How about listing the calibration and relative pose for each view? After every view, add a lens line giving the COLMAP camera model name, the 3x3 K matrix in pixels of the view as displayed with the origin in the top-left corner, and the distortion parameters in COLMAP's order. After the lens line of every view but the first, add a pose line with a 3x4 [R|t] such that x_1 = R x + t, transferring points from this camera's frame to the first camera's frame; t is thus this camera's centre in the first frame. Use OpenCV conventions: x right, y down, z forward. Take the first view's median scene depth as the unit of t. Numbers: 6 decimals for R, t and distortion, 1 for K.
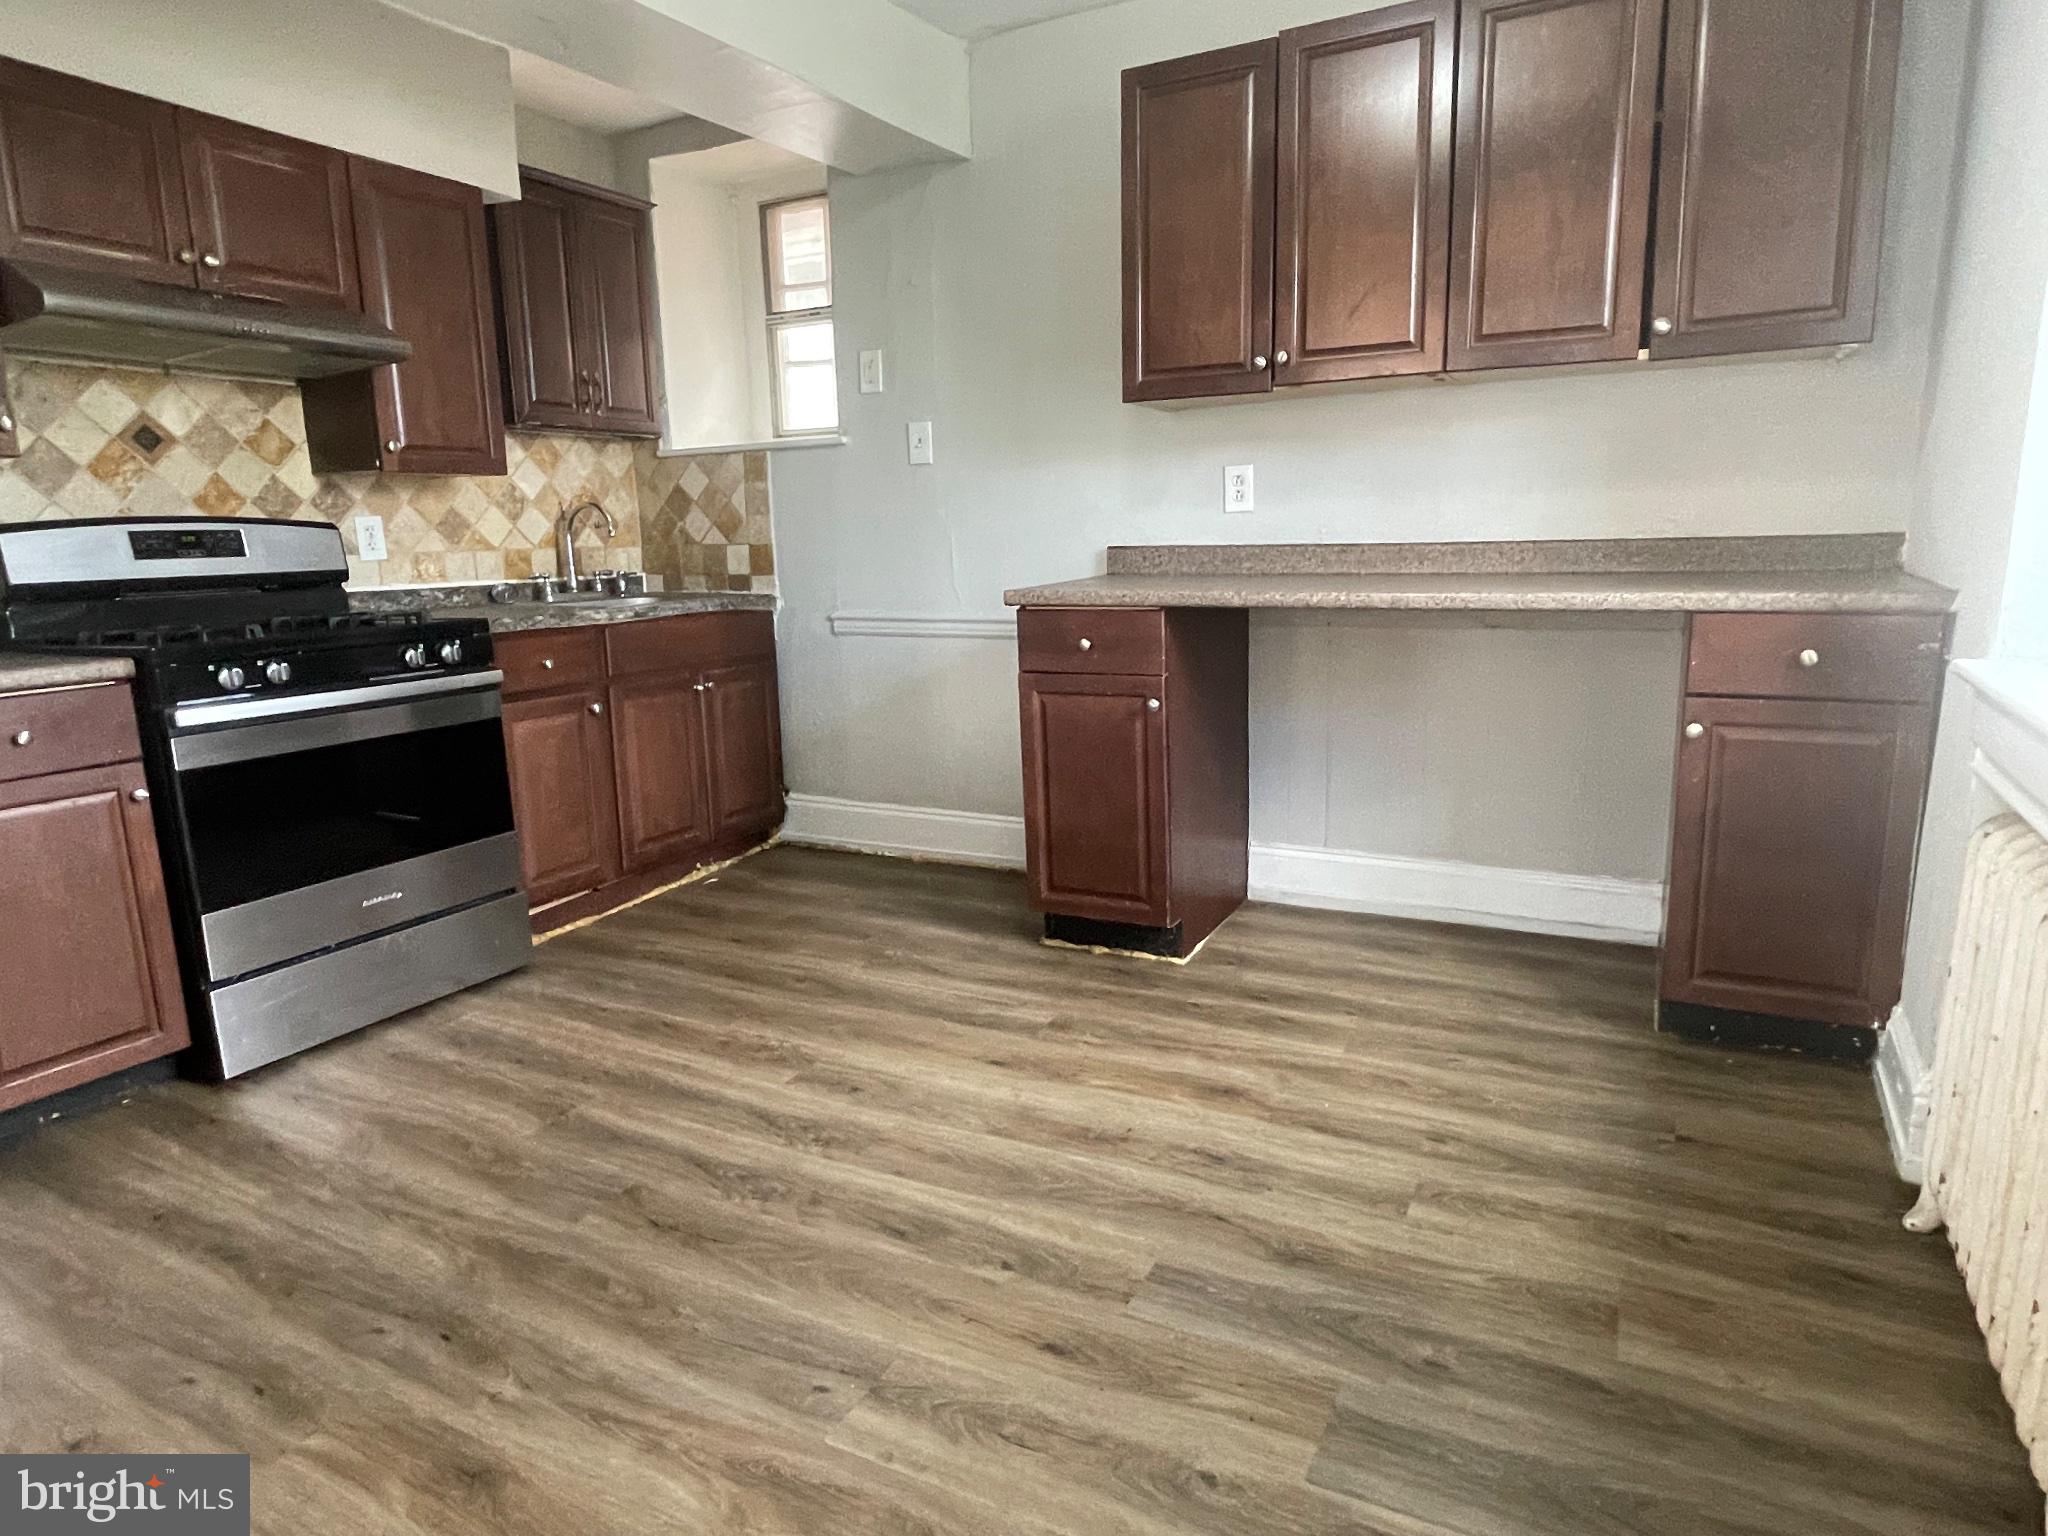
lens RADIAL K [[1190.1, 0, 1017.5], [0, 1190.1, 764.5], [0, 0, 1]] dist [-0.000692, -0.000999]
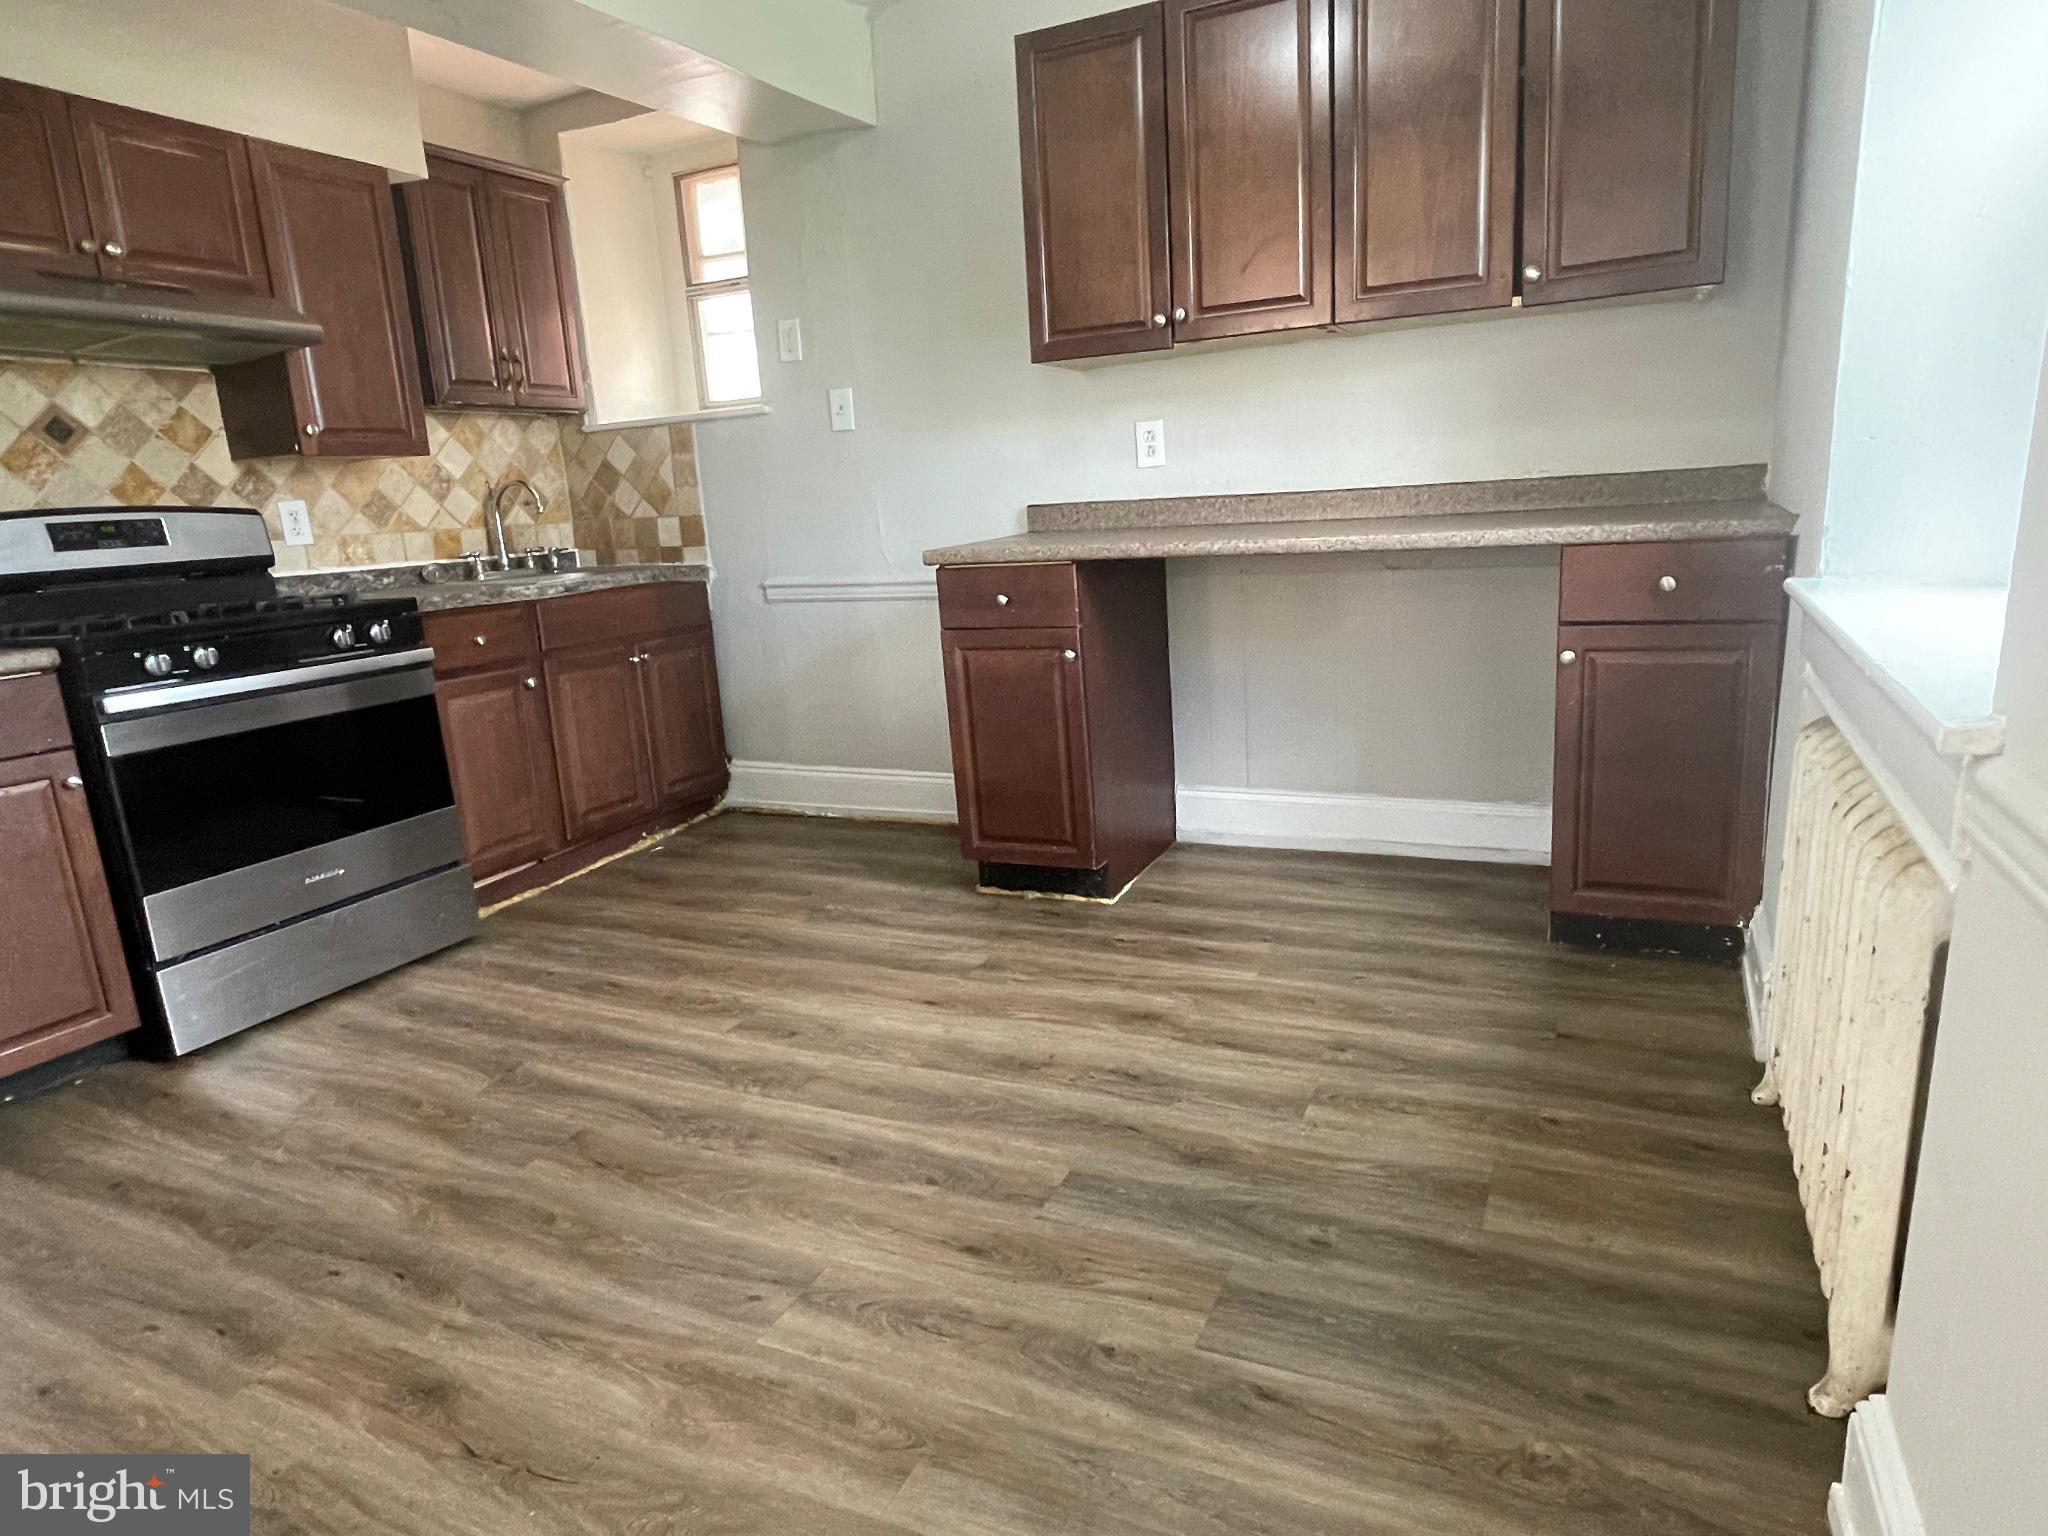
lens RADIAL K [[1190.1, 0, 1027.1], [0, 1190.1, 763.9], [0, 0, 1]] dist [-0.000692, -0.000999]
pose [[0.998425, -0.043377, 0.035594, 0.035060], [0.042358, 0.998685, 0.028886, 0.012444], [-0.036800, -0.027333, 0.998949, -0.038937]]
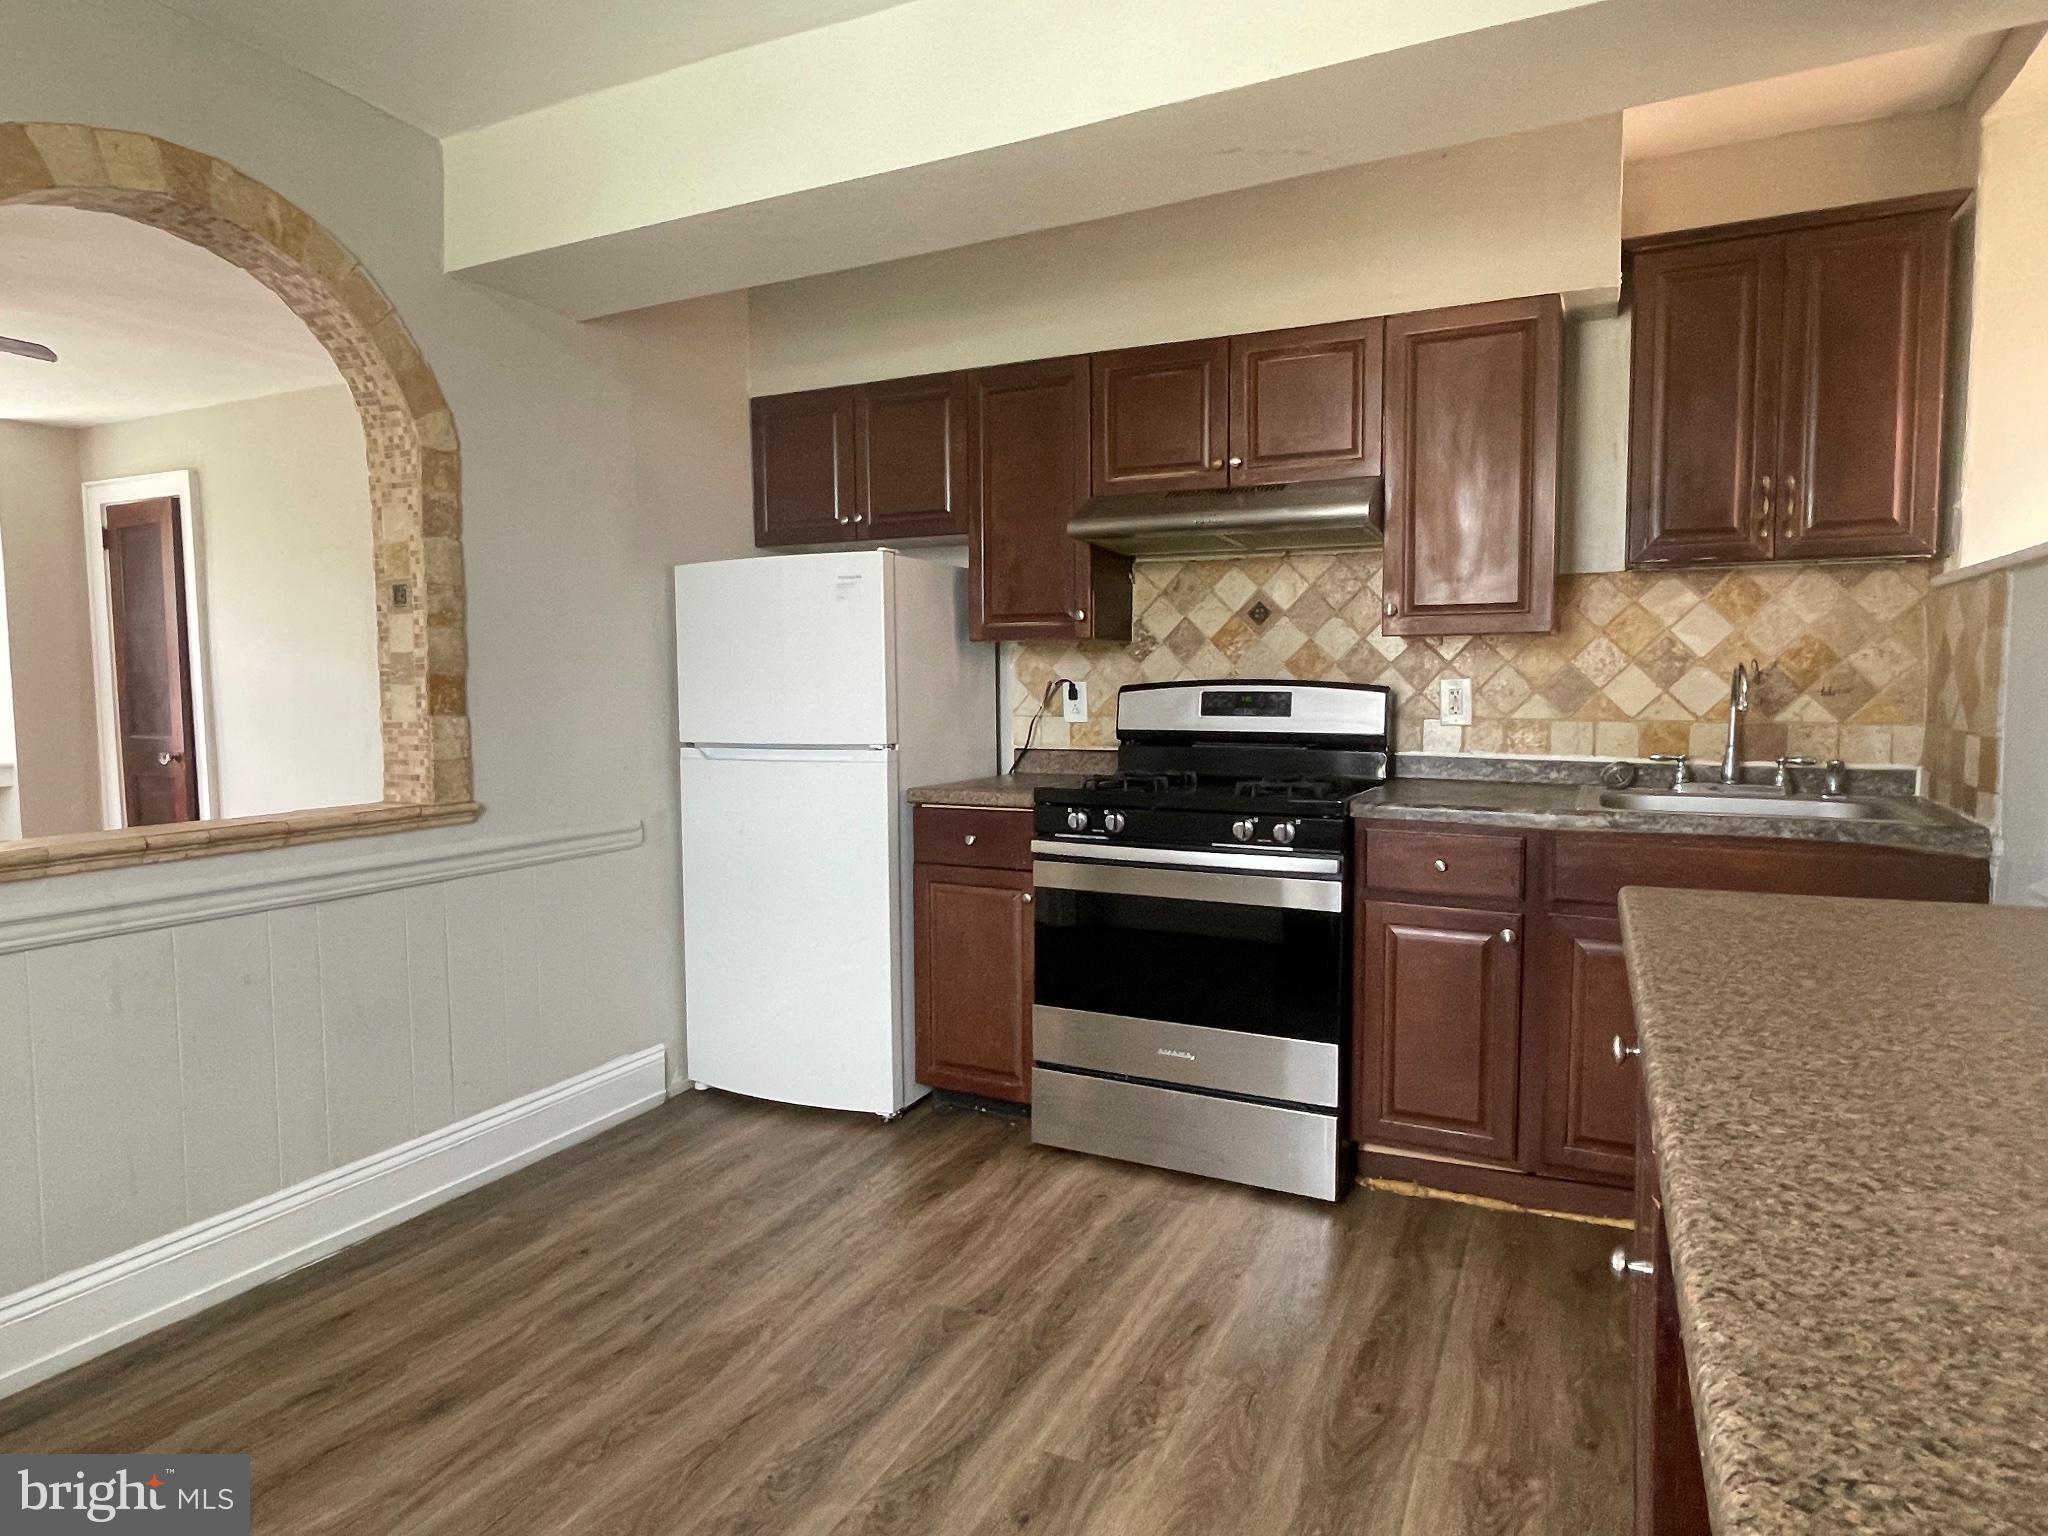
lens RADIAL K [[1190.1, 0, 1024.9], [0, 1190.1, 760.1], [0, 0, 1]] dist [-0.000692, -0.000999]
pose [[0.042558, 0.095694, -0.994501, 0.443122], [-0.189841, 0.978042, 0.085986, -0.193293], [0.980892, 0.185138, 0.059790, 0.745236]]
